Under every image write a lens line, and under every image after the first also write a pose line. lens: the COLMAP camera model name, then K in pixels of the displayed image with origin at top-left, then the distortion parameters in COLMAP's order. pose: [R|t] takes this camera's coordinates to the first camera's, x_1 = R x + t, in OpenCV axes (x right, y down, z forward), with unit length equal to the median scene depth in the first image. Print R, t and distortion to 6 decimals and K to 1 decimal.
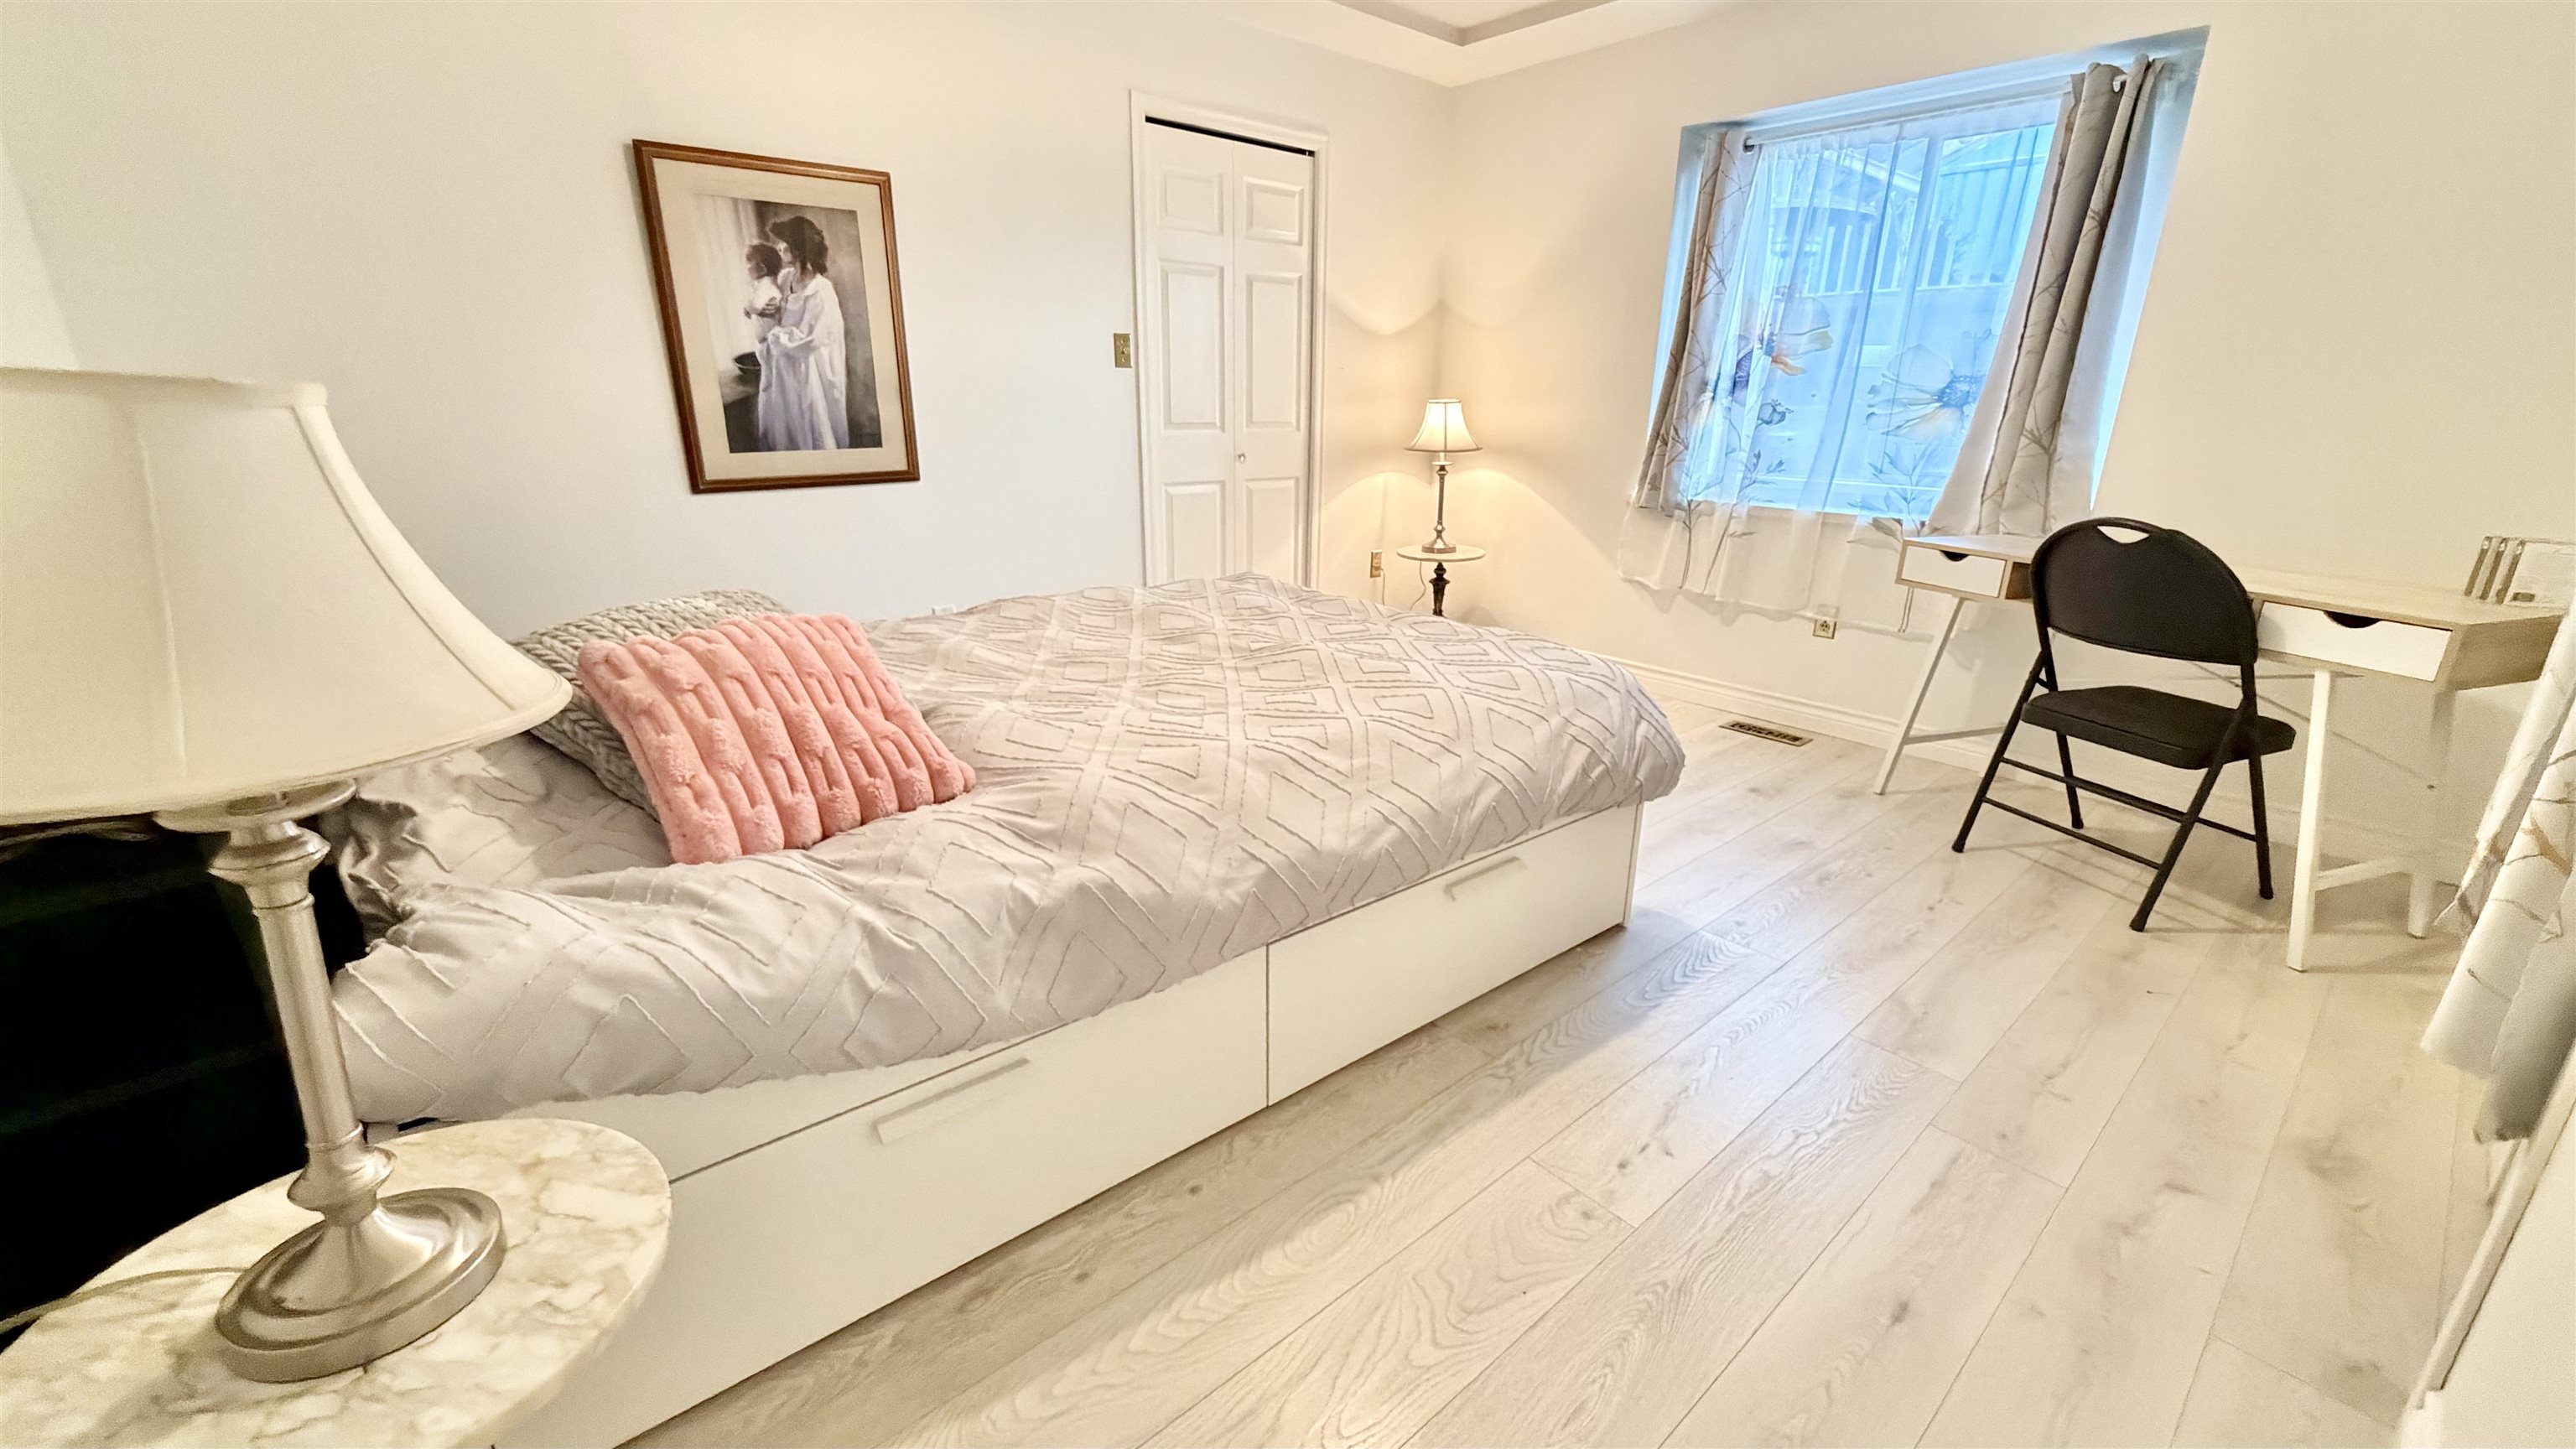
lens RADIAL K [[1028.3, 0, 1289.1], [0, 1028.3, 721.8], [0, 0, 1]] dist [-0.003358, -0.000270]
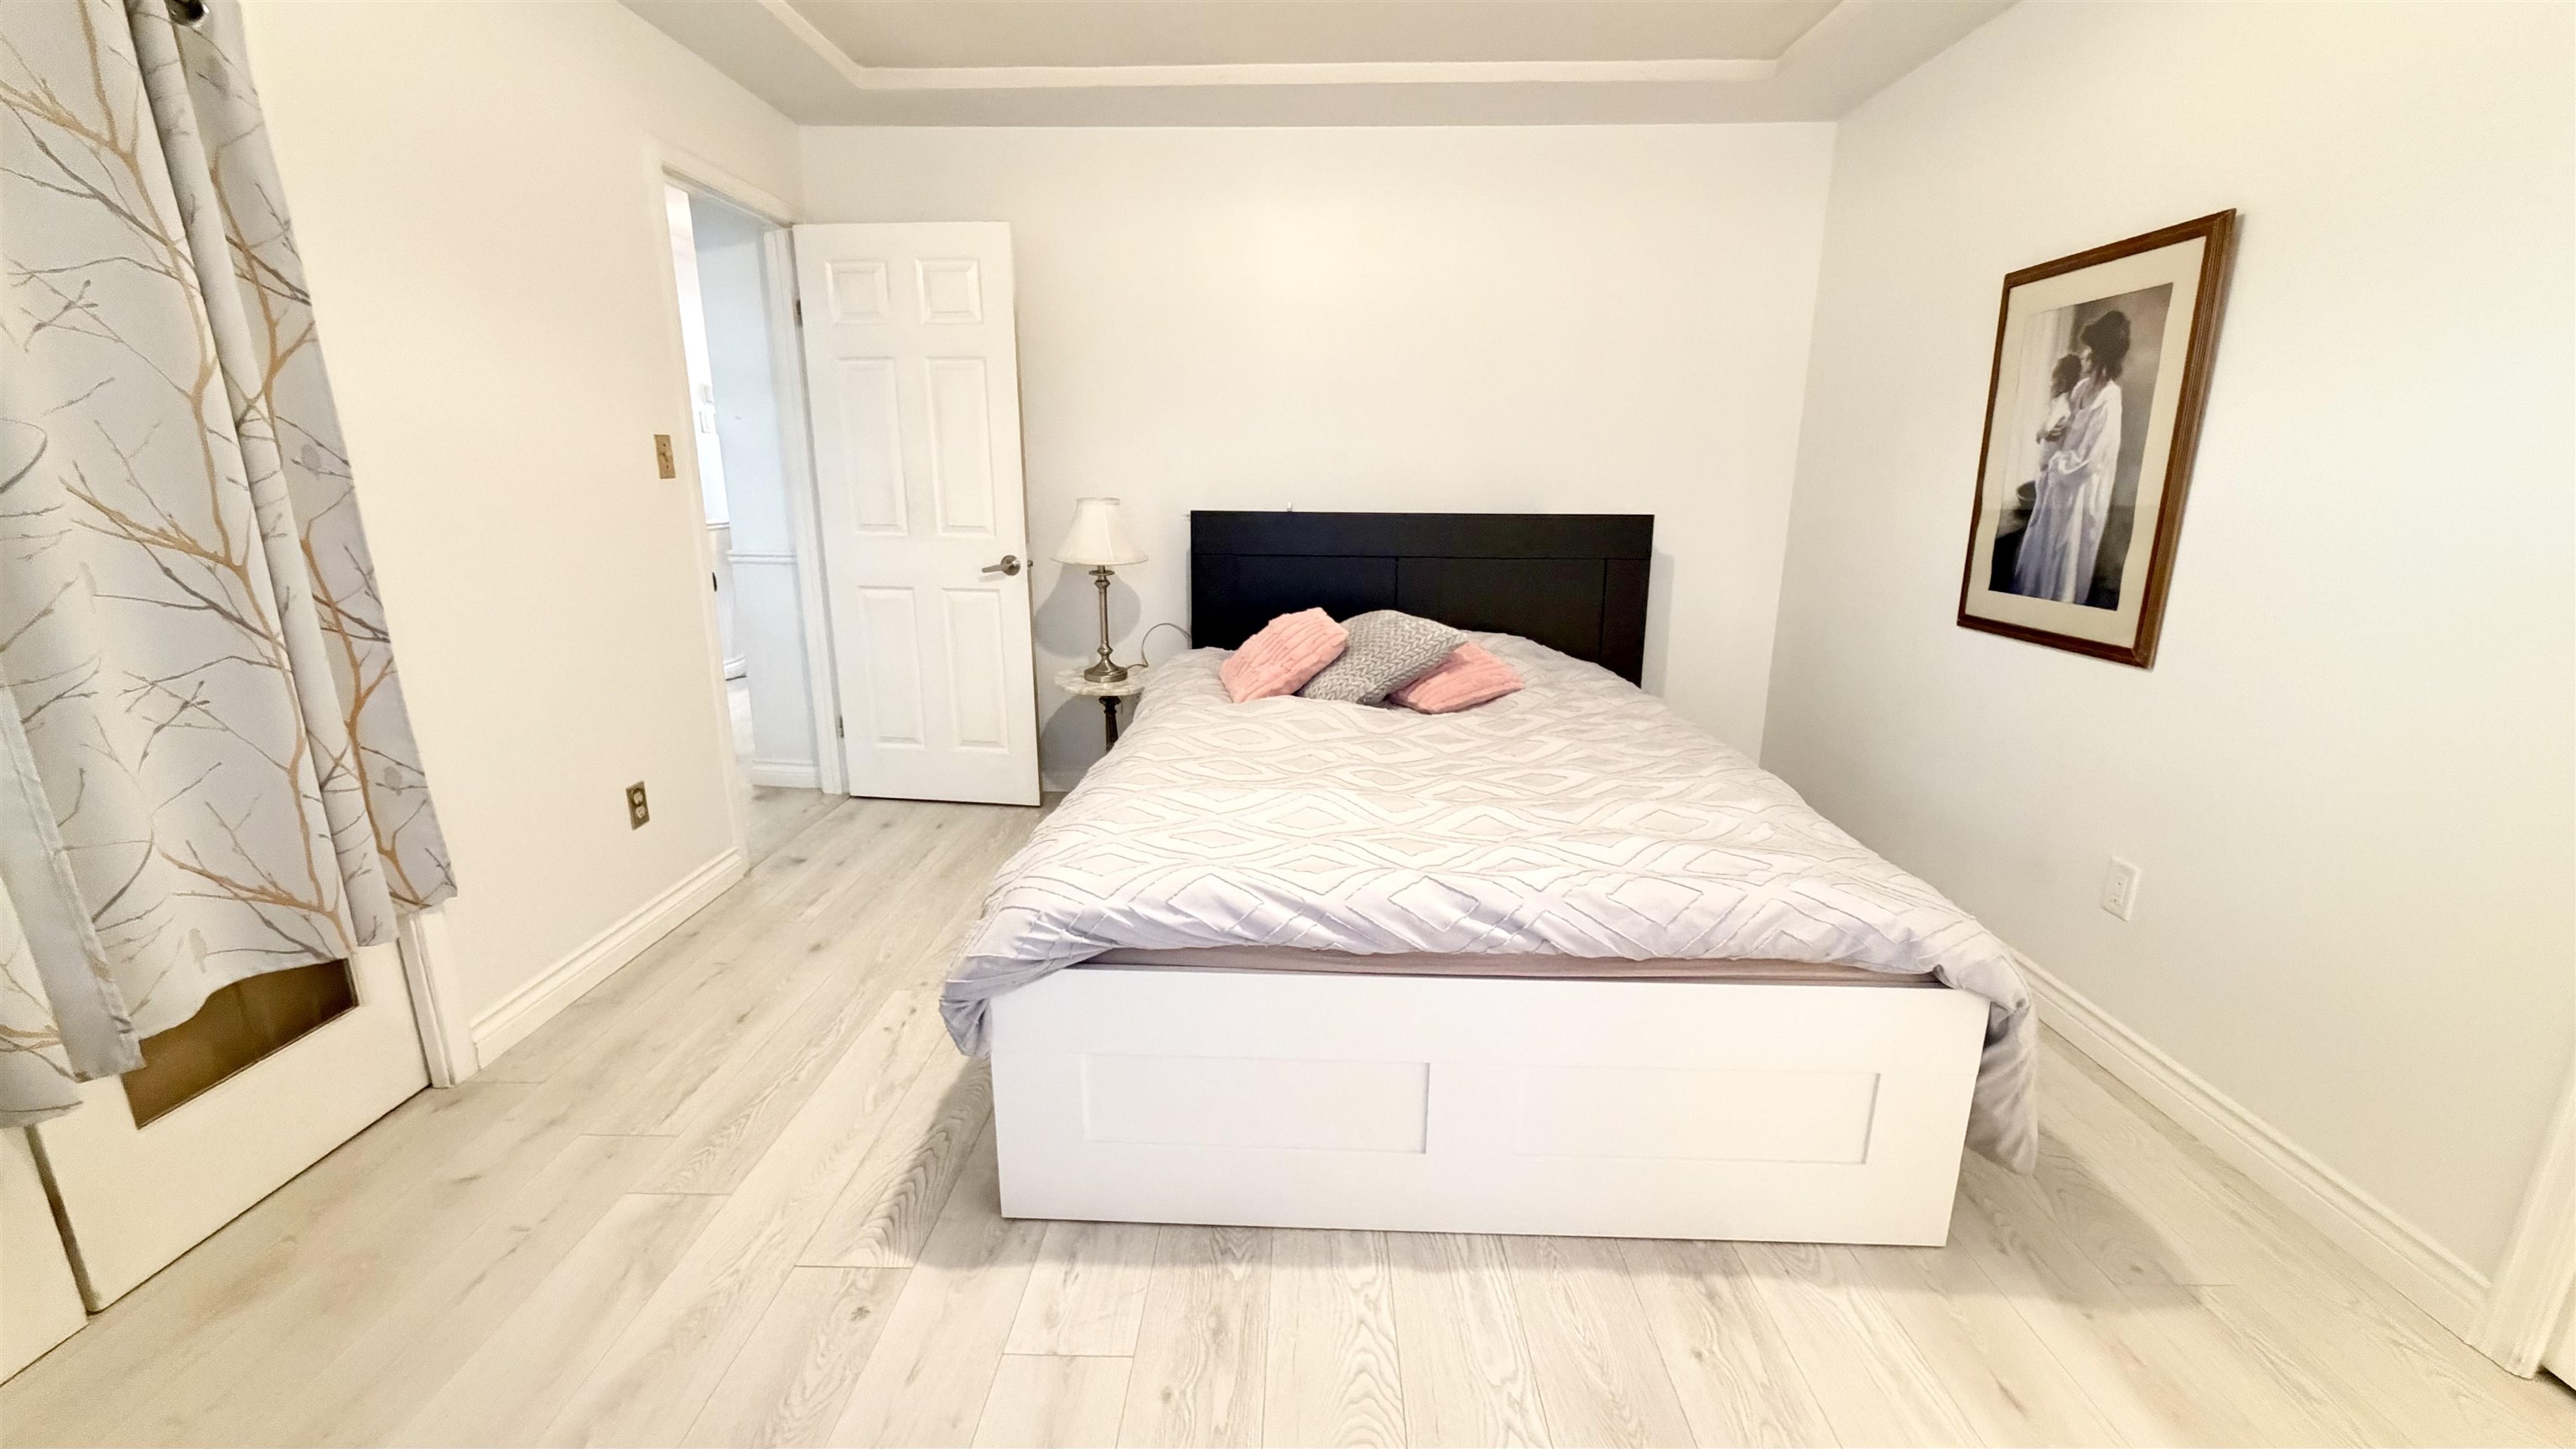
lens RADIAL K [[1028.3, 0, 1284.7], [0, 1028.3, 725.8], [0, 0, 1]] dist [-0.003358, -0.000270]
pose [[-0.663831, 0.166986, -0.729002, 0.542549], [-0.242492, 0.874036, 0.421022, -0.387096], [0.707478, 0.456264, -0.539720, 1.102197]]
